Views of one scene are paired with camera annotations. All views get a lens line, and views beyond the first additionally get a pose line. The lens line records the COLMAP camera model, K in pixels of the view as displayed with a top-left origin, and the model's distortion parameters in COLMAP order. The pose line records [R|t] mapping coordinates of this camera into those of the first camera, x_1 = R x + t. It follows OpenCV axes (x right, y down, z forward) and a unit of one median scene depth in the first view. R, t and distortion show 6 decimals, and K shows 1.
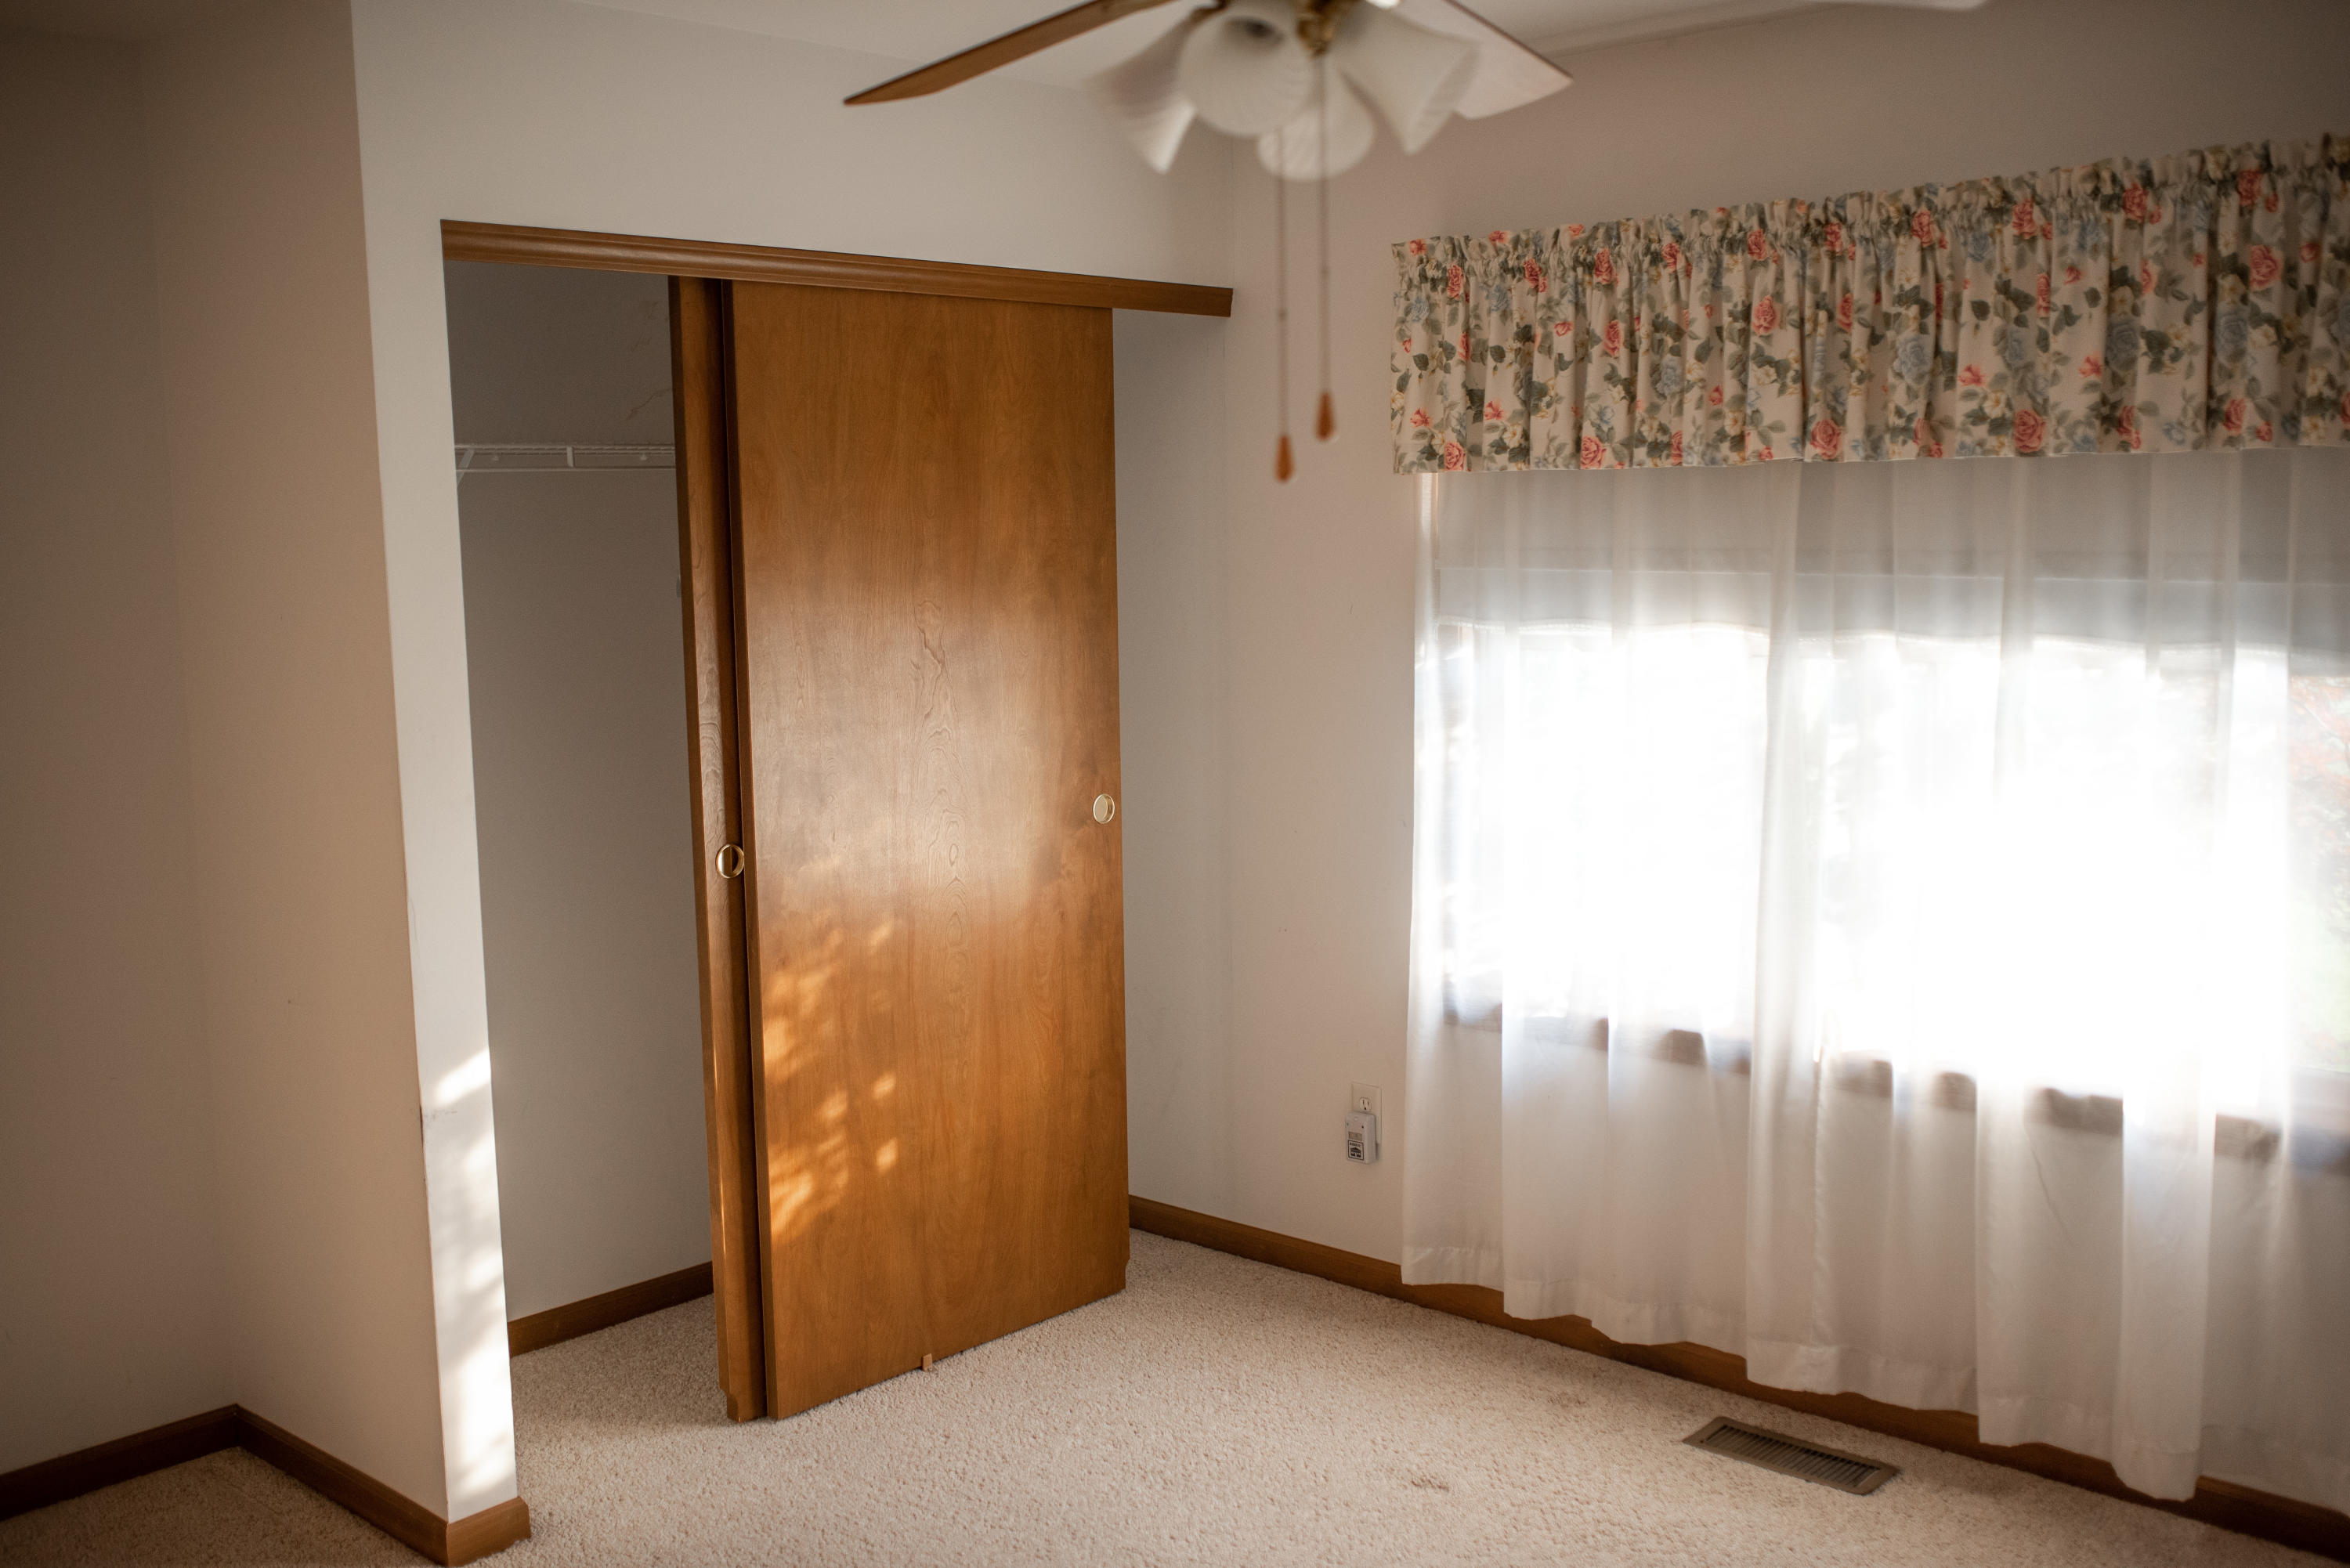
lens RADIAL K [[2238.1, 0, 1175.0], [0, 2238.1, 784.0], [0, 0, 1]] dist [-0.065464, 0.072130]
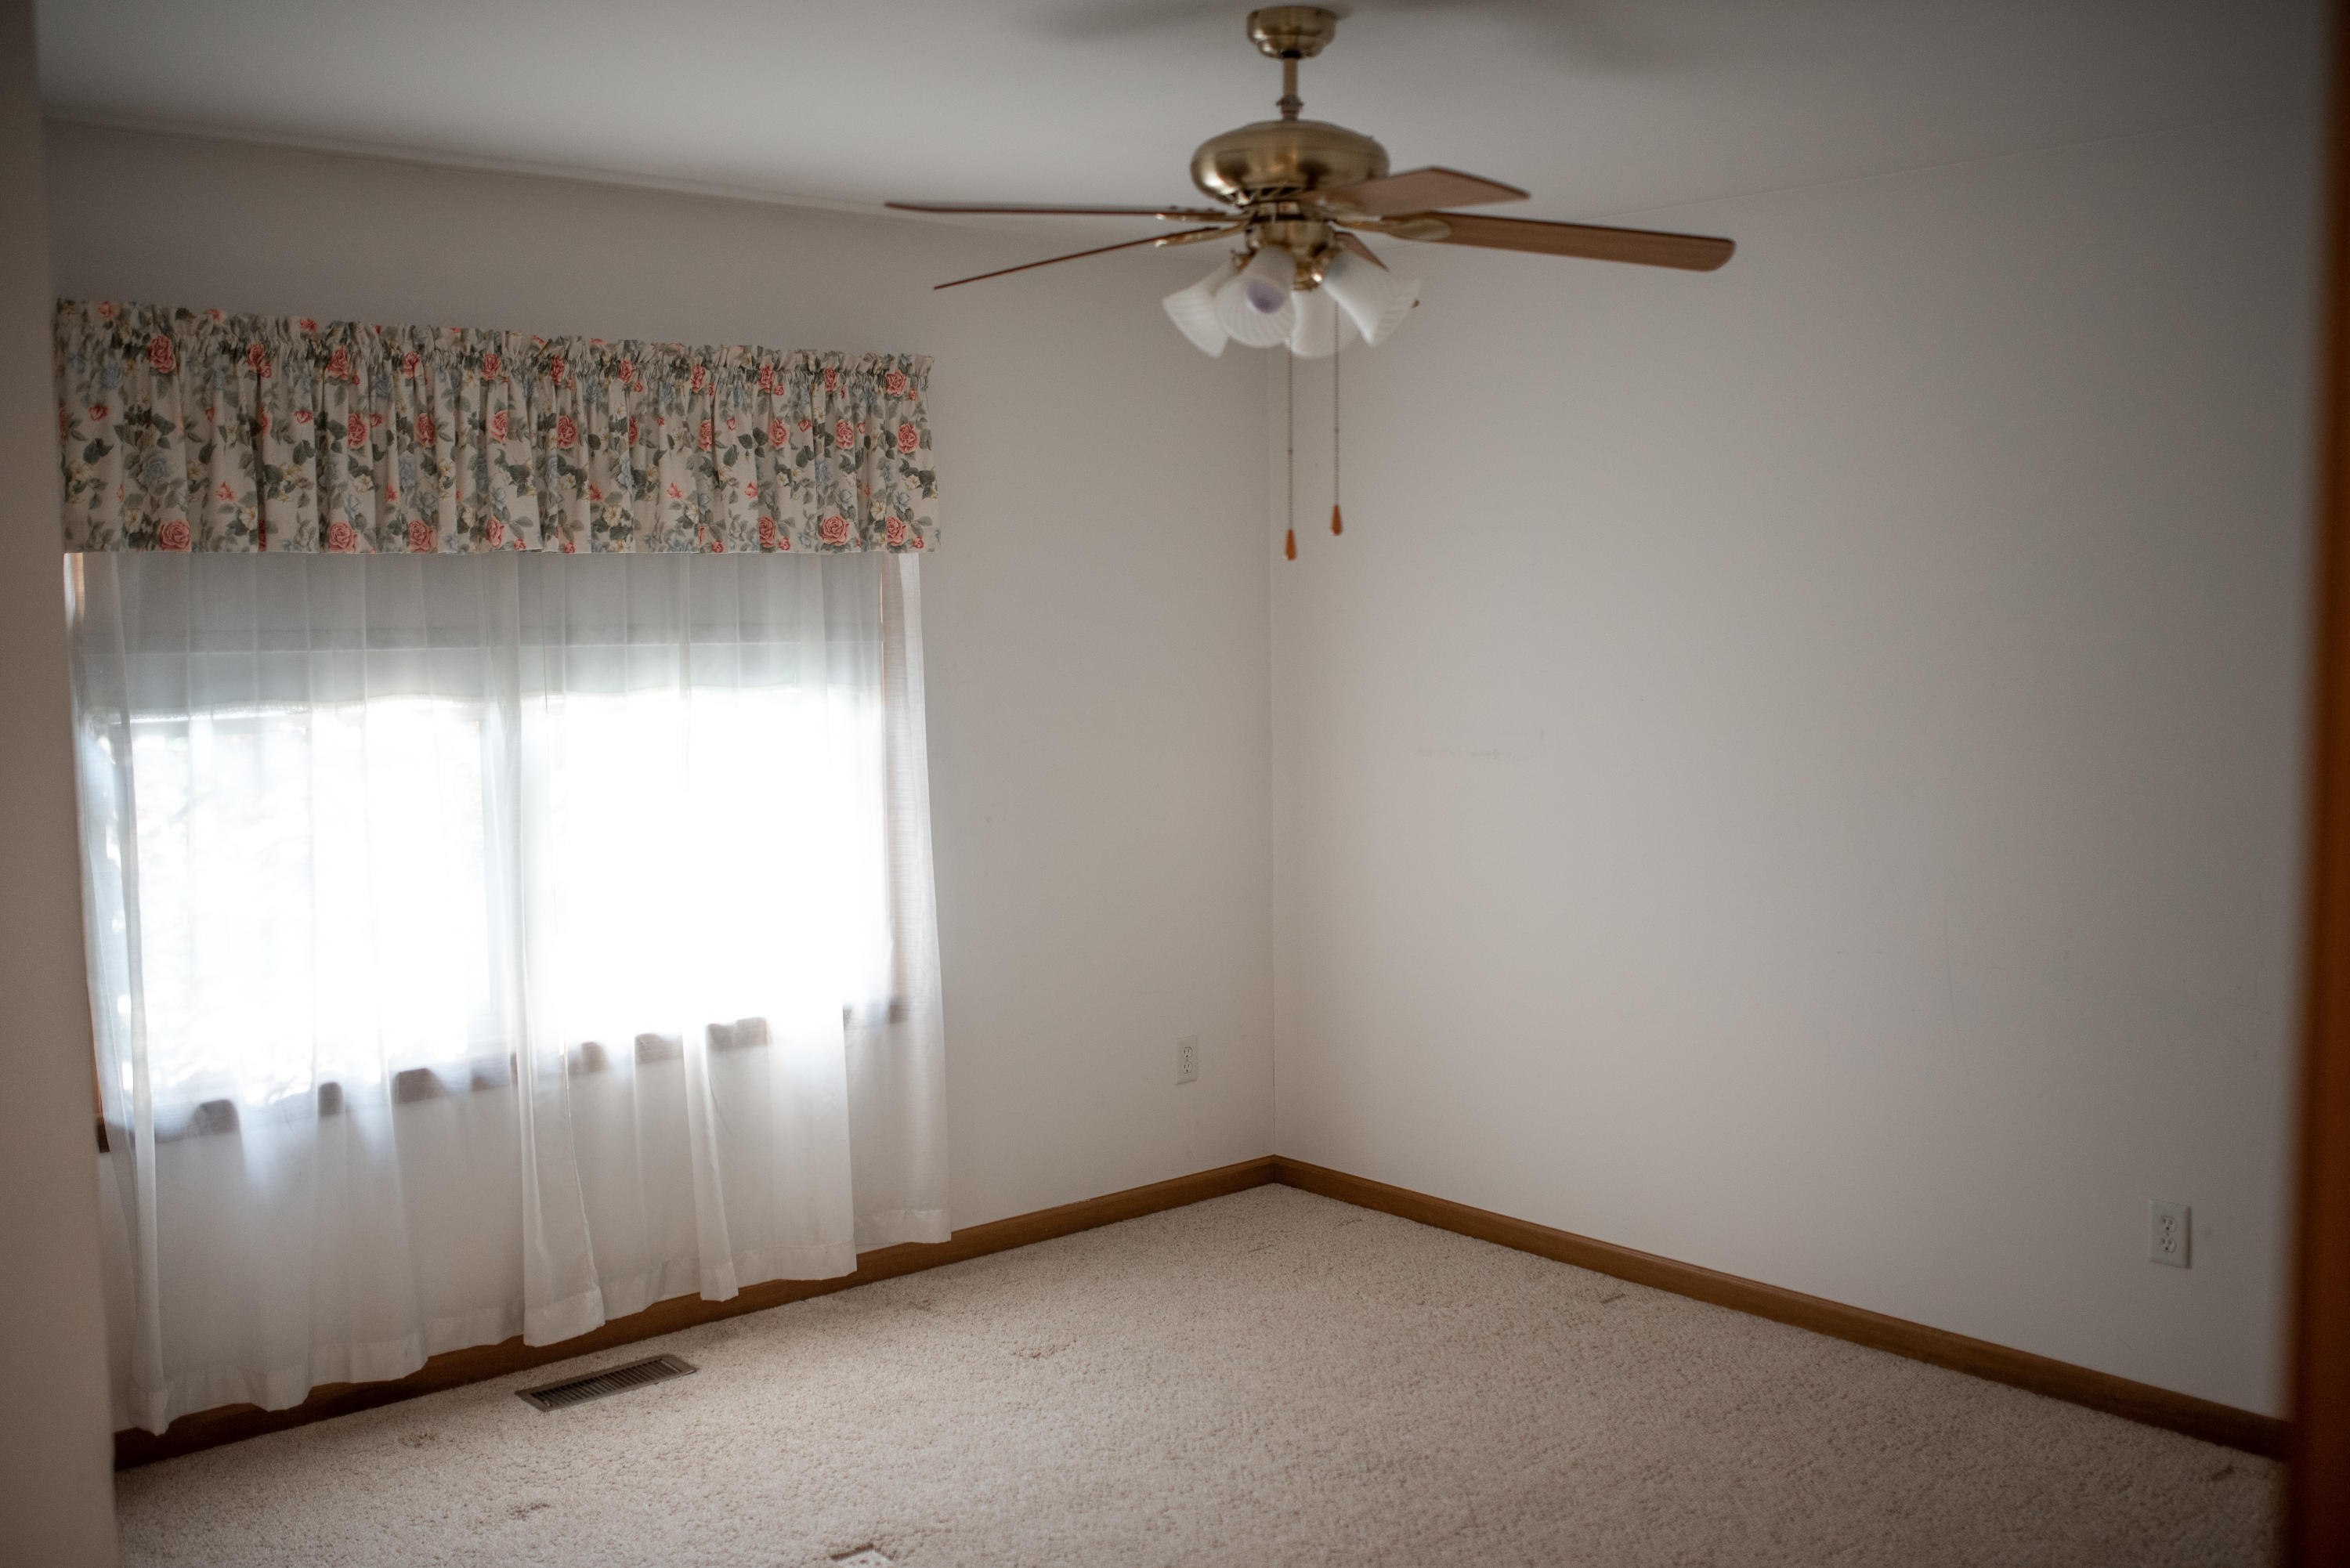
lens RADIAL K [[2012.2, 0, 1170.3], [0, 2012.2, 815.5], [0, 0, 1]] dist [-0.055350, 0.060550]
pose [[0.134242, -0.081449, 0.987596, -0.733541], [0.138460, 0.988382, 0.062693, -0.024746], [-0.981228, 0.128326, 0.143959, 0.519049]]
